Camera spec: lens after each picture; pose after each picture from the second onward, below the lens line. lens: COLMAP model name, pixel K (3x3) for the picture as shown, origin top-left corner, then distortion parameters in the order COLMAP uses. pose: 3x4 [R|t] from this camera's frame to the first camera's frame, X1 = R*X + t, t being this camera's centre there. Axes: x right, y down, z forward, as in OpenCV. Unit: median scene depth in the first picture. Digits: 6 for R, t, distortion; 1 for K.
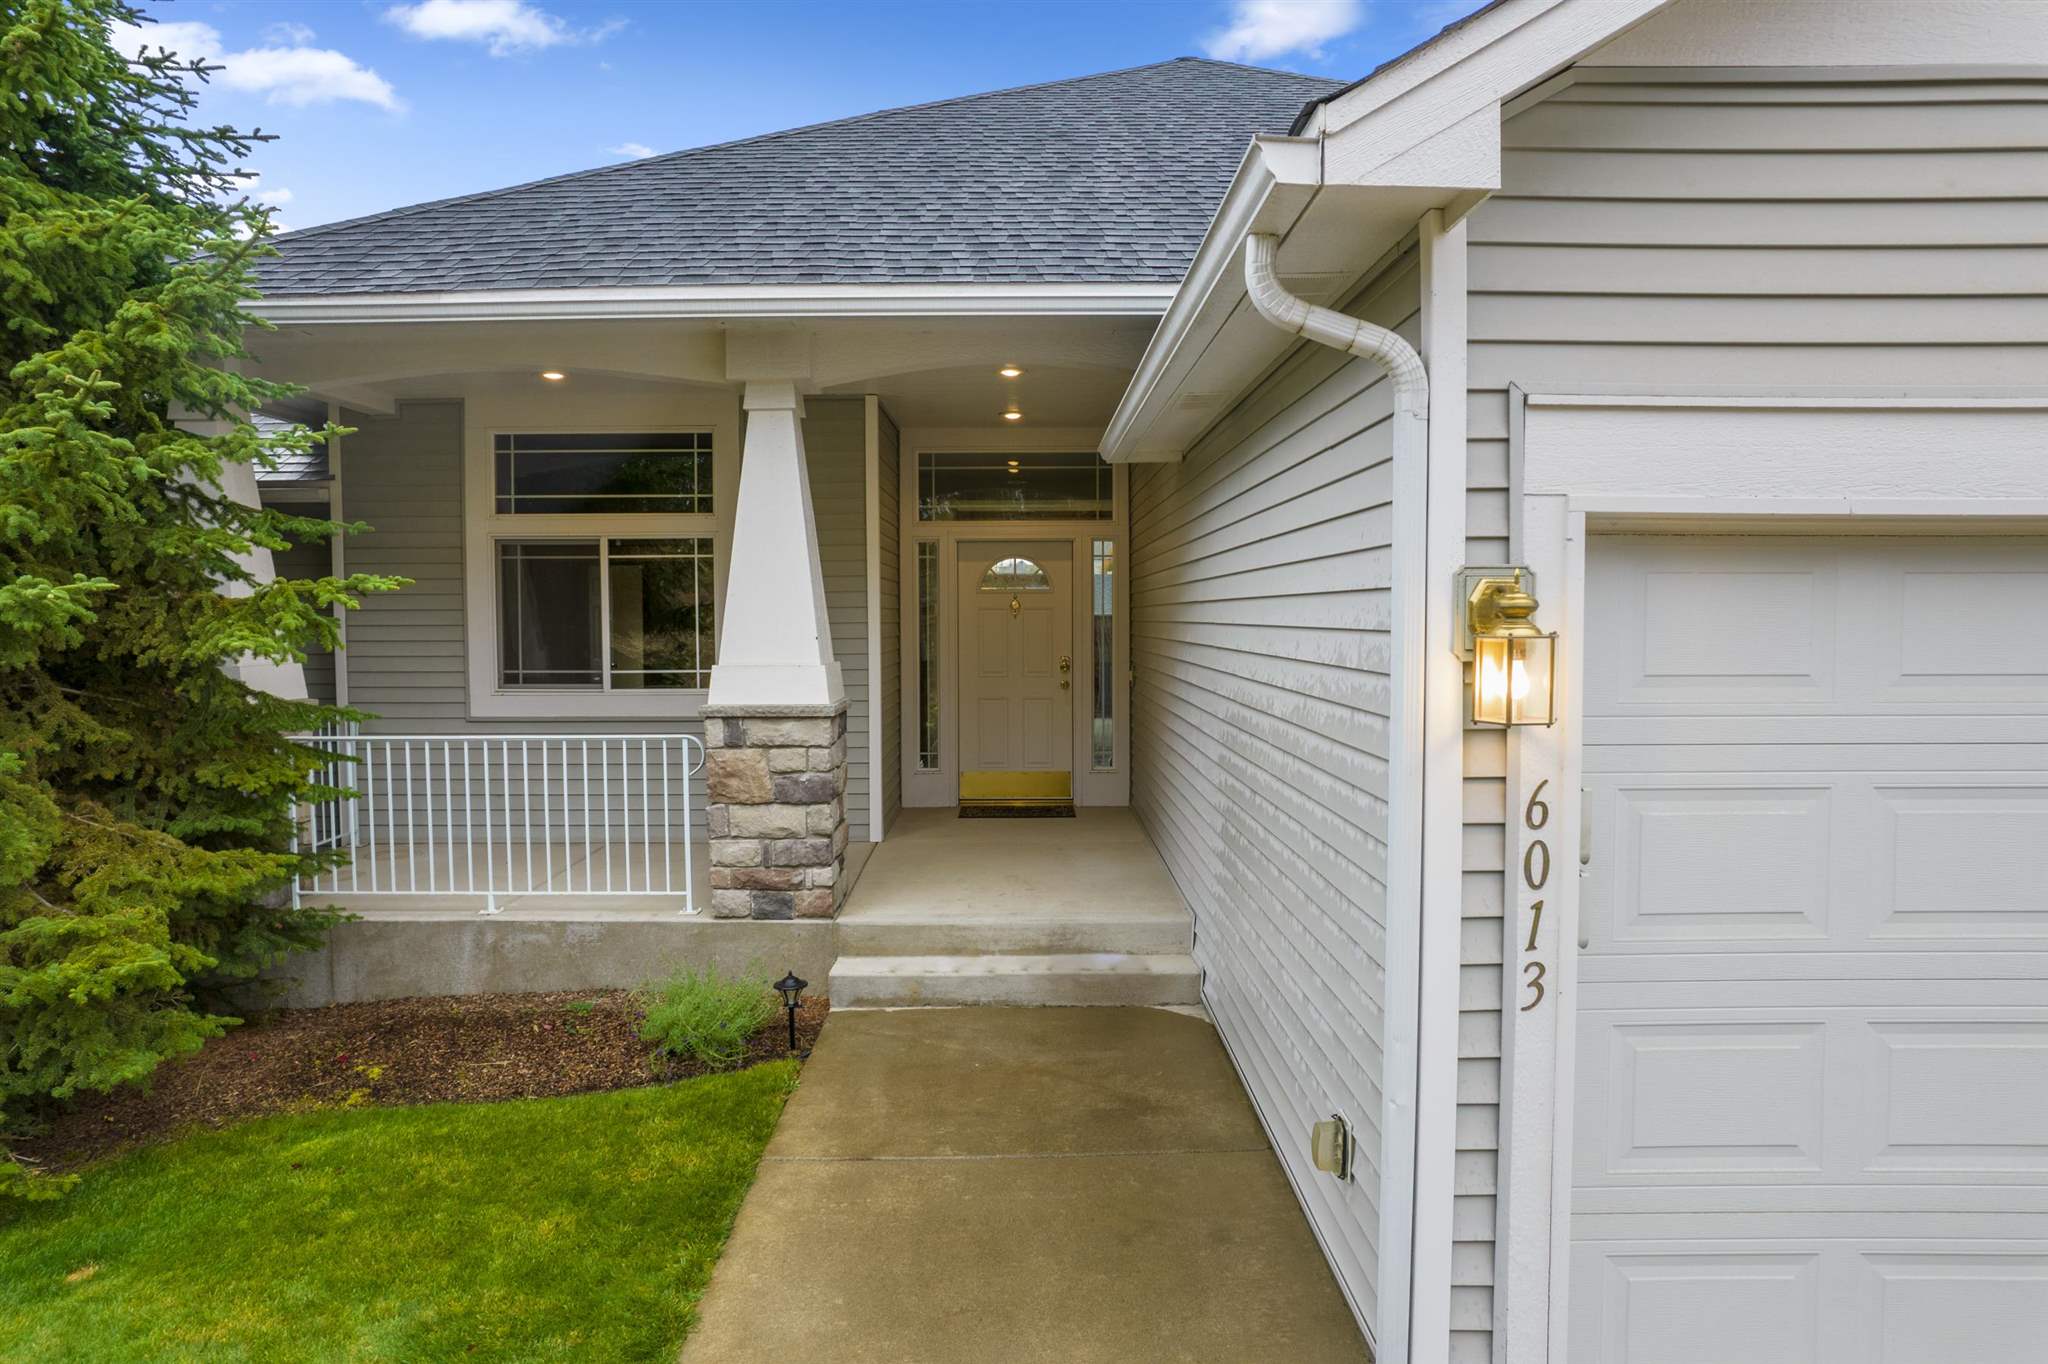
lens RADIAL K [[1321.0, 0, 1028.6], [0, 1321.0, 688.3], [0, 0, 1]] dist [-0.029117, 0.007009]
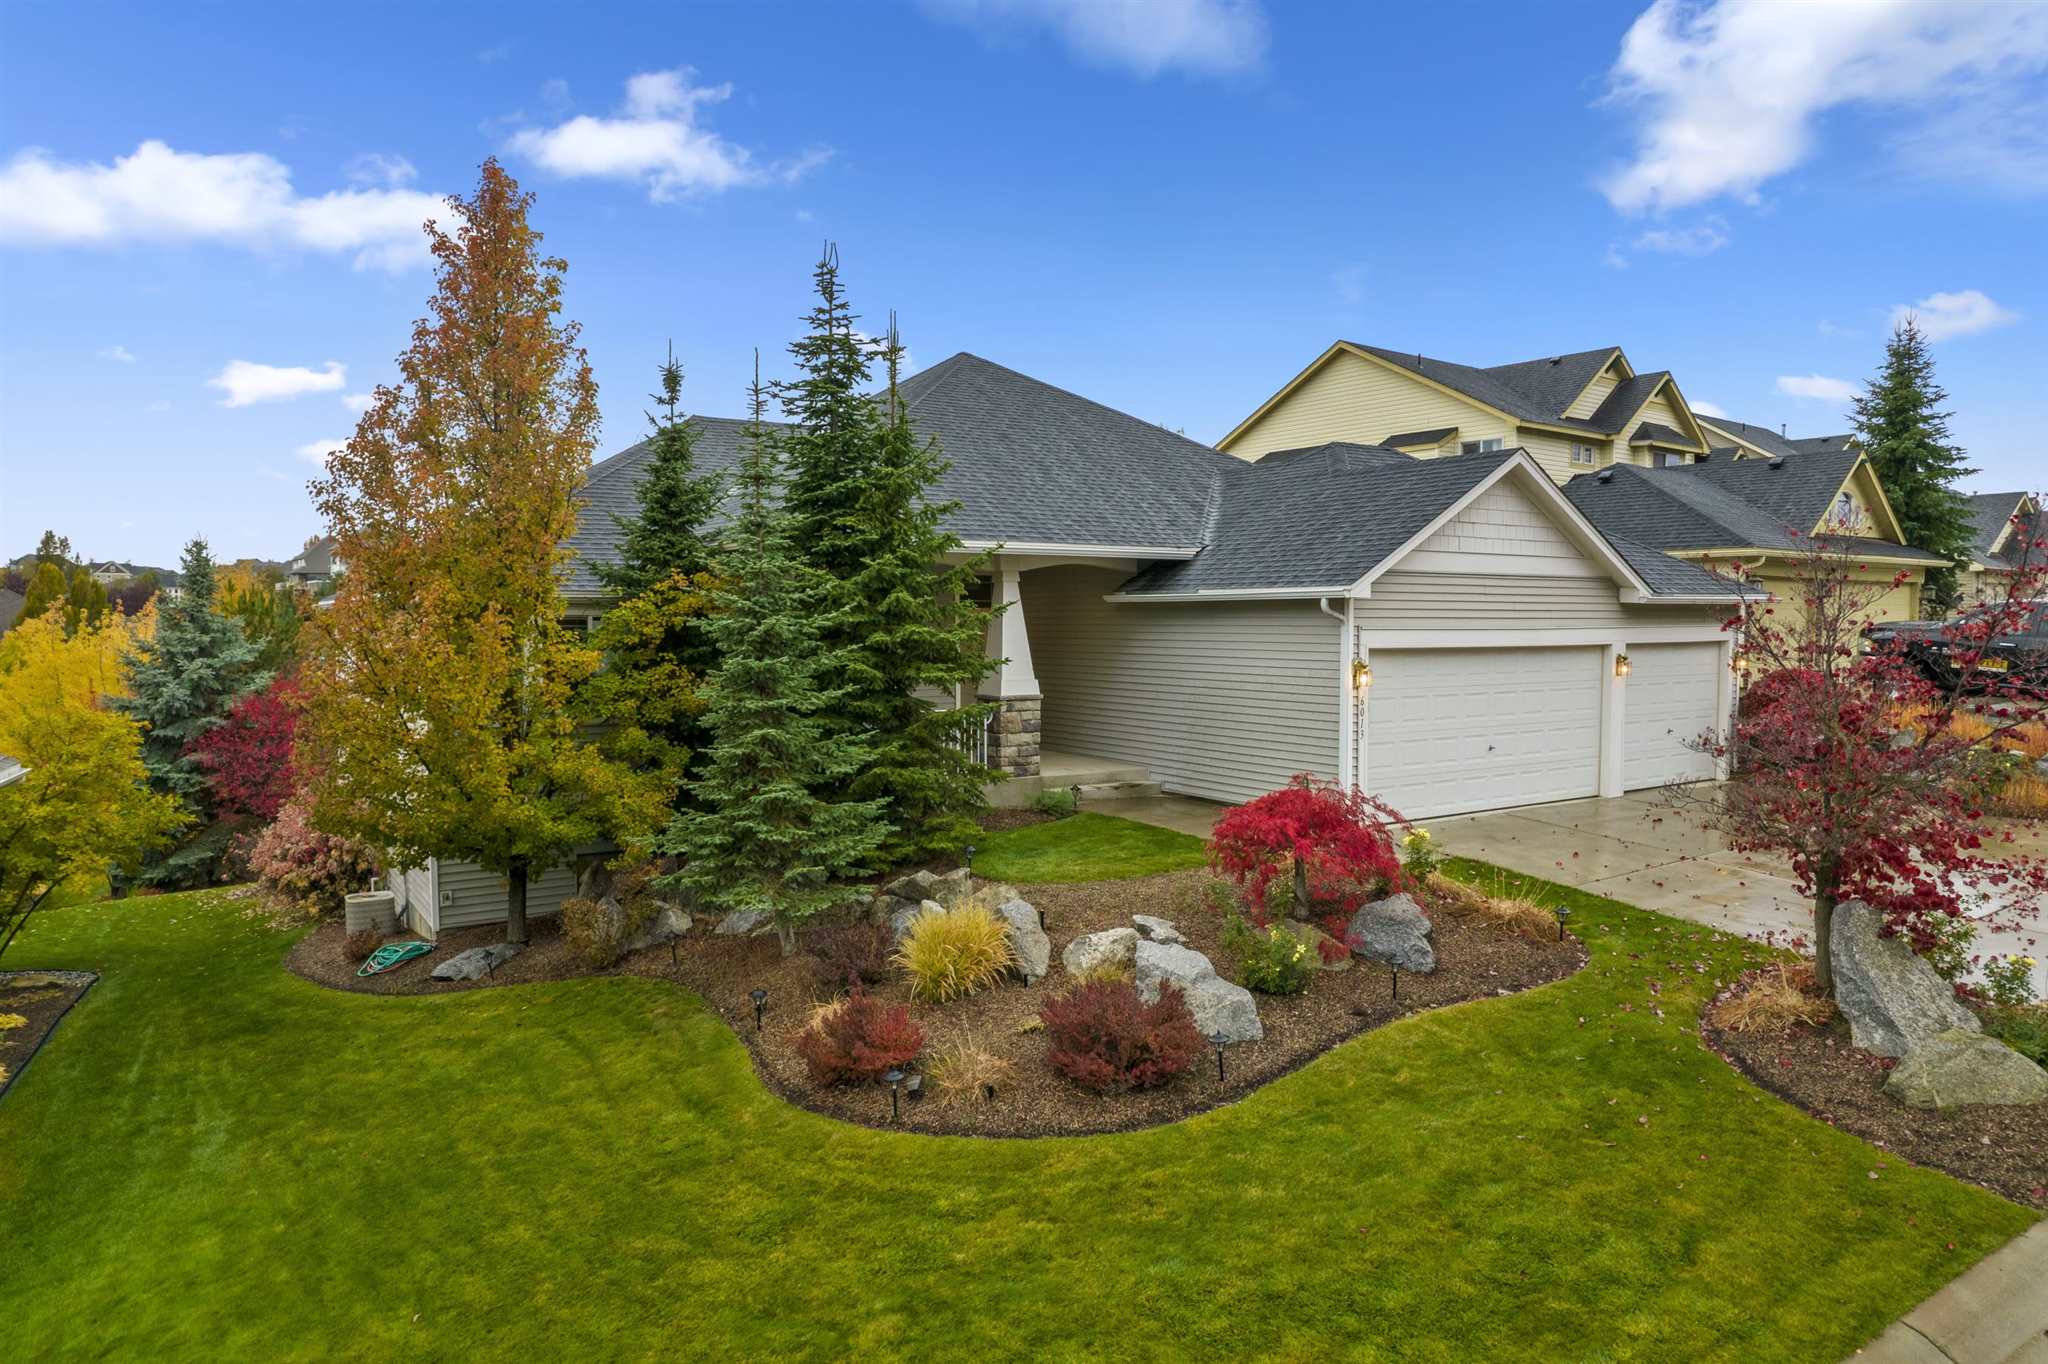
lens RADIAL K [[1321.0, 0, 1023.5], [0, 1321.0, 681.3], [0, 0, 1]] dist [-0.029117, 0.007009]
pose [[0.841571, -0.018916, 0.539815, -3.657211], [0.026235, 0.999639, -0.005870, 0.001528], [-0.539509, 0.019102, 0.841763, -2.779980]]
